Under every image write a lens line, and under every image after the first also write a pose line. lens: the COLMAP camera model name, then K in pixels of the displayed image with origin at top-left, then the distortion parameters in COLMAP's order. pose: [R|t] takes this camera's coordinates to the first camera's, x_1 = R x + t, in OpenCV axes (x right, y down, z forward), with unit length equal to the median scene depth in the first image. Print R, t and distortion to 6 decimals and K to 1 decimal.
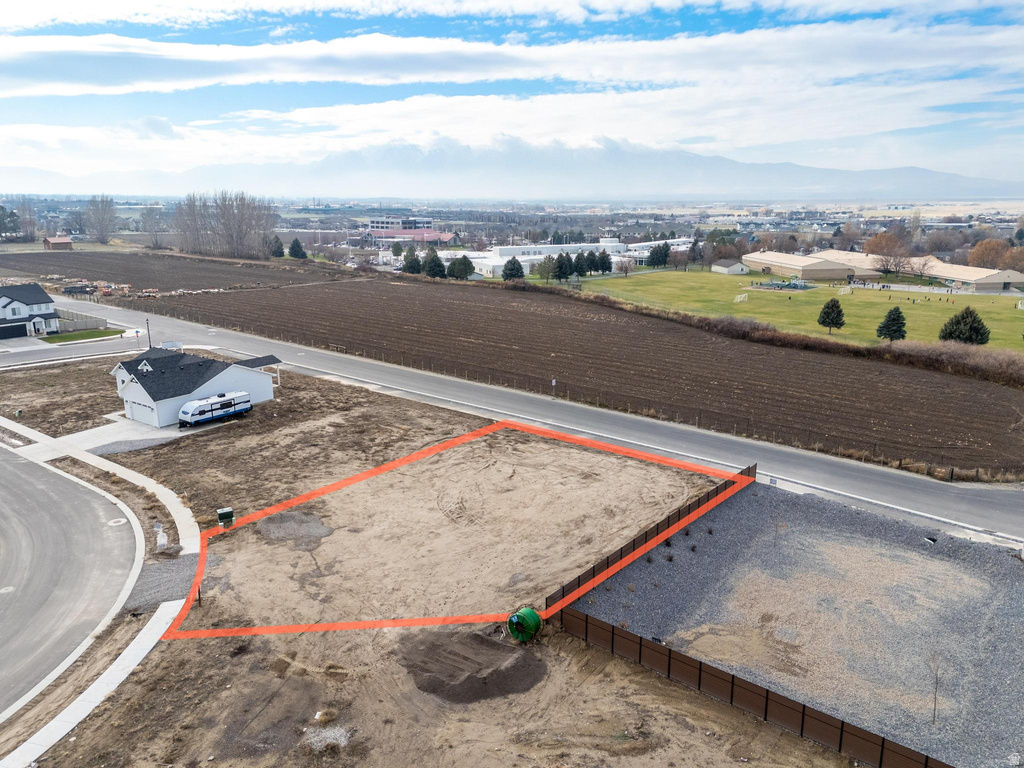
lens RADIAL K [[745.4, 0, 517.3], [0, 745.4, 383.9], [0, 0, 1]] dist [0.084006, -0.078567]
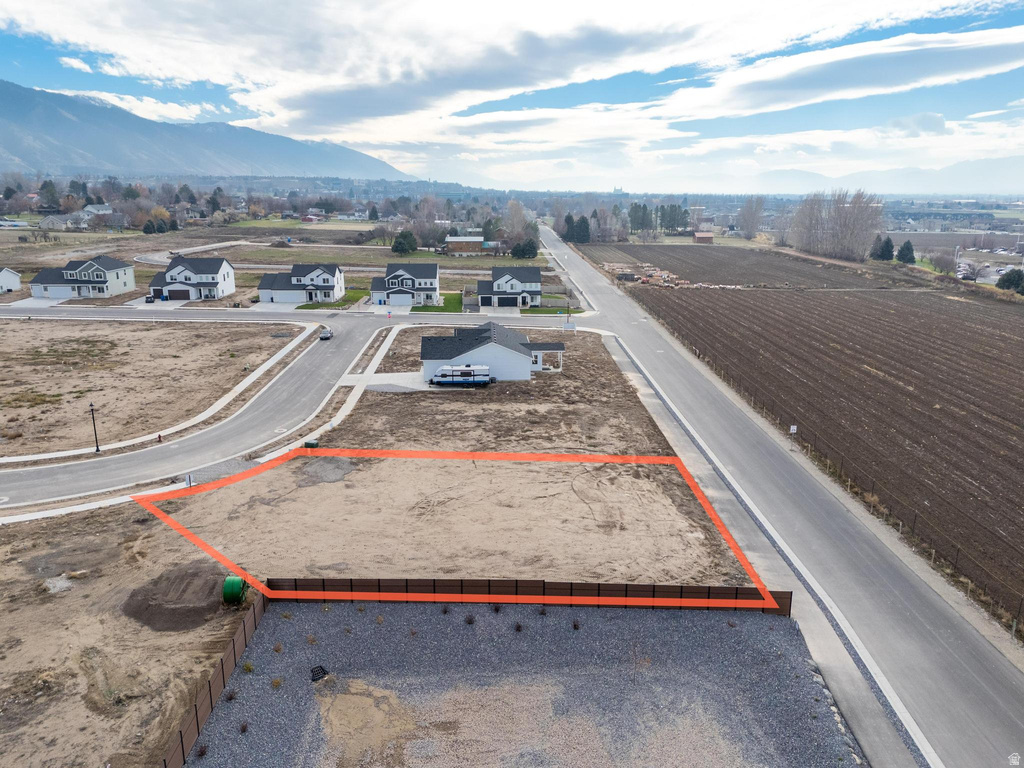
lens RADIAL K [[743.3, 0, 517.8], [0, 743.3, 382.7], [0, 0, 1]] dist [0.088690, -0.078794]
pose [[0.624740, 0.191554, -0.756972, 0.556074], [-0.190960, 0.977486, 0.089753, -0.079514], [0.757122, 0.088479, 0.647254, 0.311325]]
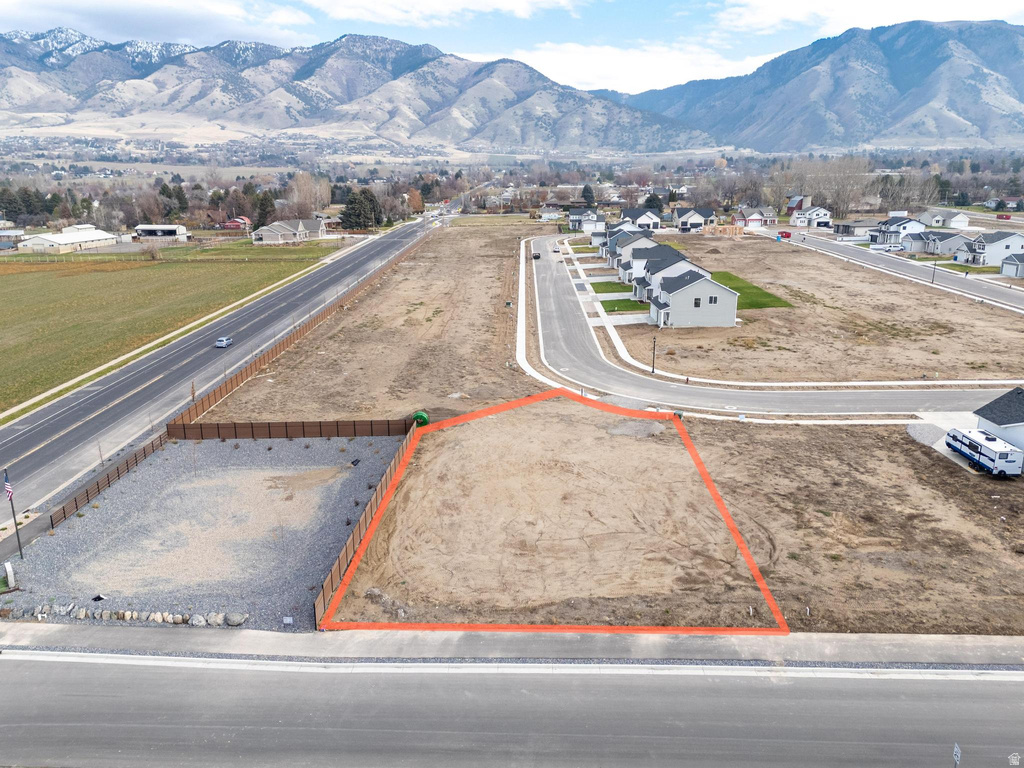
lens RADIAL K [[745.4, 0, 517.3], [0, 745.4, 383.9], [0, 0, 1]] dist [0.084006, -0.078567]
pose [[-0.812489, 0.153671, -0.562358, 0.441792], [-0.139872, 0.885071, 0.443942, -0.319470], [0.565948, 0.439356, -0.697616, 1.269117]]
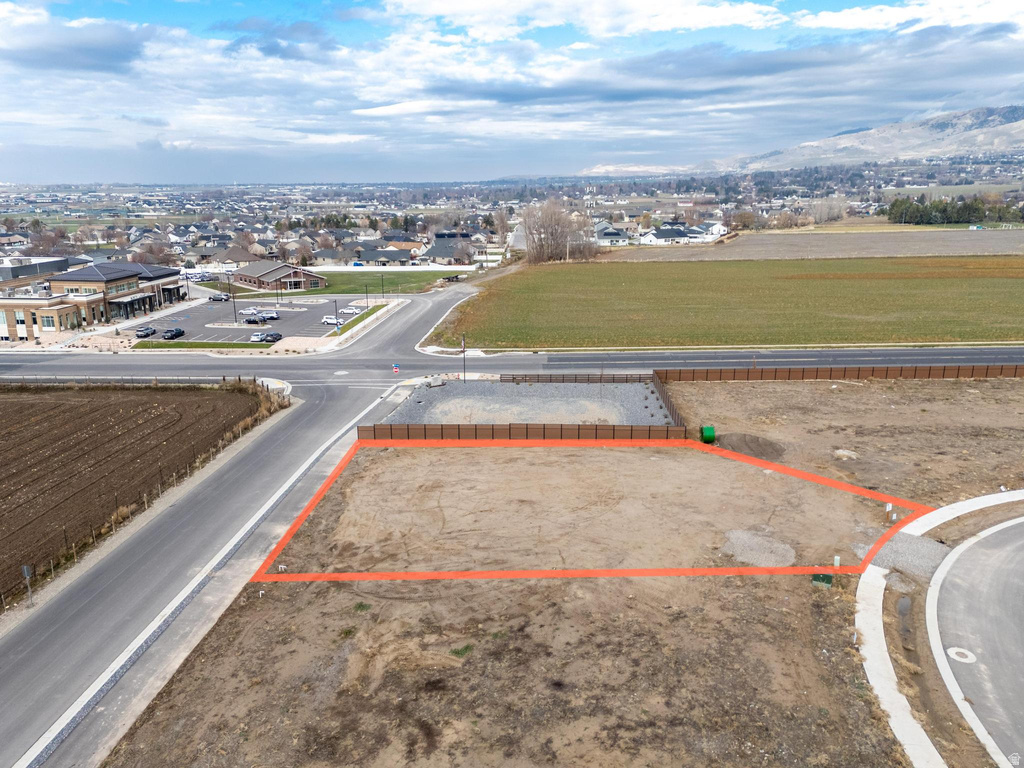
lens RADIAL K [[745.4, 0, 517.3], [0, 745.4, 383.9], [0, 0, 1]] dist [0.084006, -0.078567]
pose [[-0.558571, -0.215082, 0.801086, -0.579772], [0.202099, 0.901399, 0.382932, -0.276697], [-0.804459, 0.375793, -0.460027, 1.118852]]
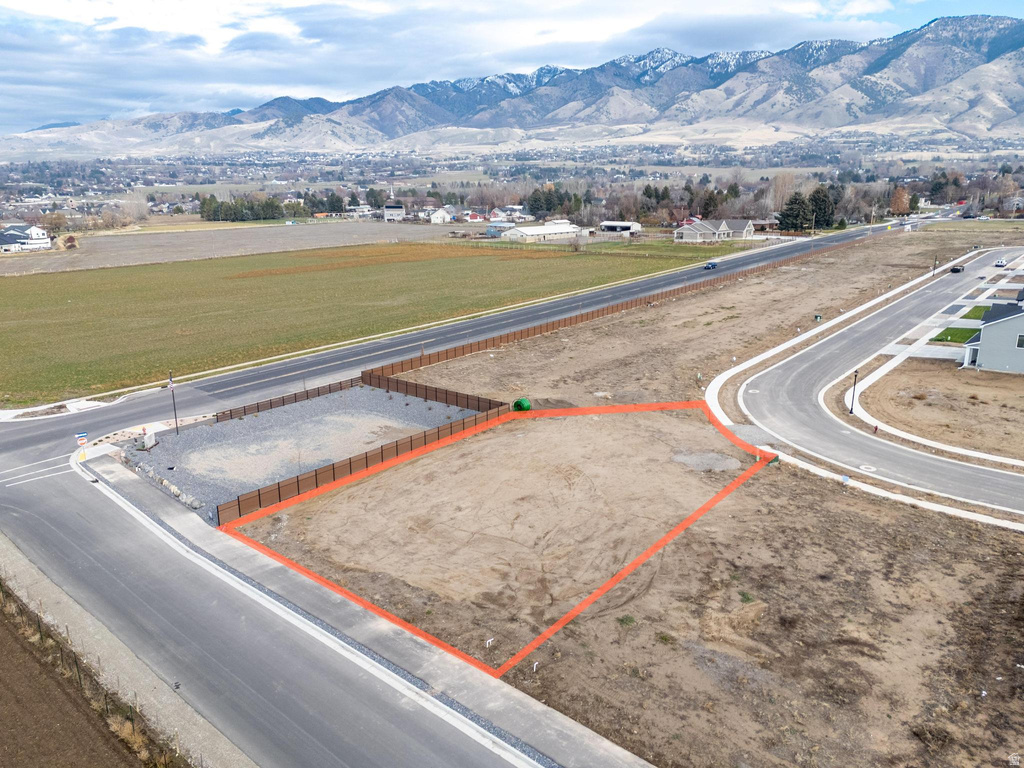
lens RADIAL K [[743.3, 0, 517.8], [0, 743.3, 382.7], [0, 0, 1]] dist [0.088690, -0.078794]
pose [[-0.998375, -0.017420, 0.054263, -0.044163], [0.011180, 0.873770, 0.486210, -0.353301], [-0.055884, 0.486027, -0.872155, 1.415881]]
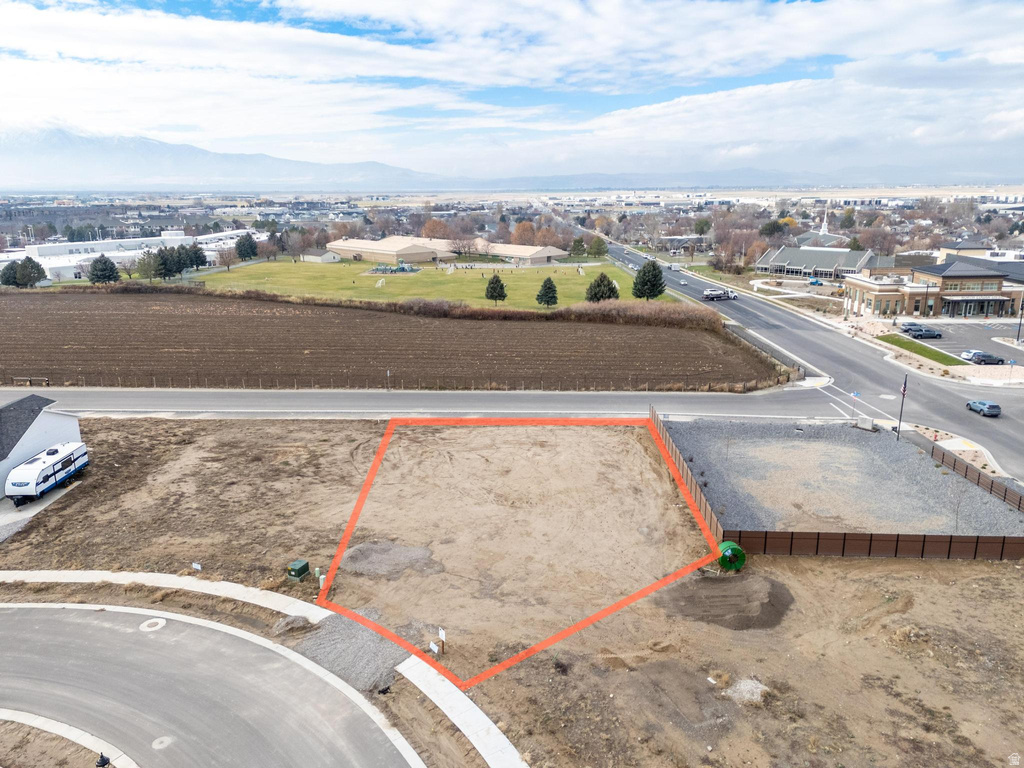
lens RADIAL K [[745.4, 0, 517.3], [0, 745.4, 383.9], [0, 0, 1]] dist [0.084006, -0.078567]
pose [[0.798025, -0.159389, 0.581163, -0.458868], [0.153133, 0.986367, 0.060245, -0.025543], [-0.582843, 0.040919, 0.811554, 0.144323]]
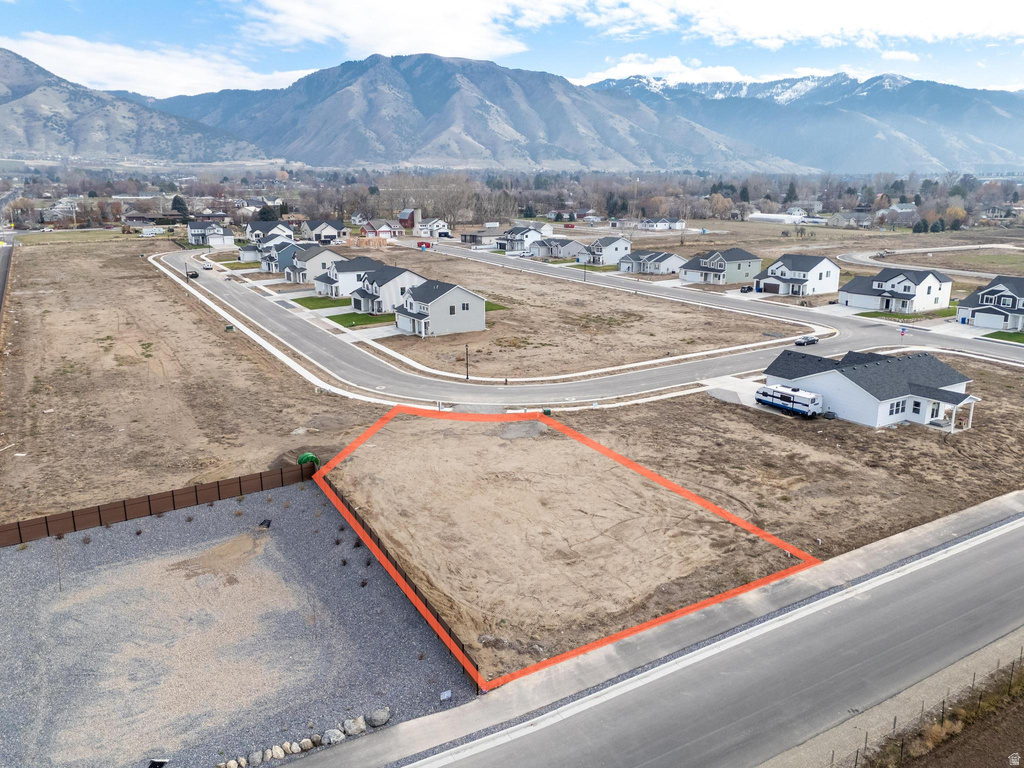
lens RADIAL K [[745.4, 0, 517.3], [0, 745.4, 383.9], [0, 0, 1]] dist [0.084006, -0.078567]
pose [[-0.375013, 0.229128, -0.898257, 0.665801], [-0.223706, 0.917968, 0.327551, -0.244098], [0.899623, 0.323781, -0.292993, 0.975991]]
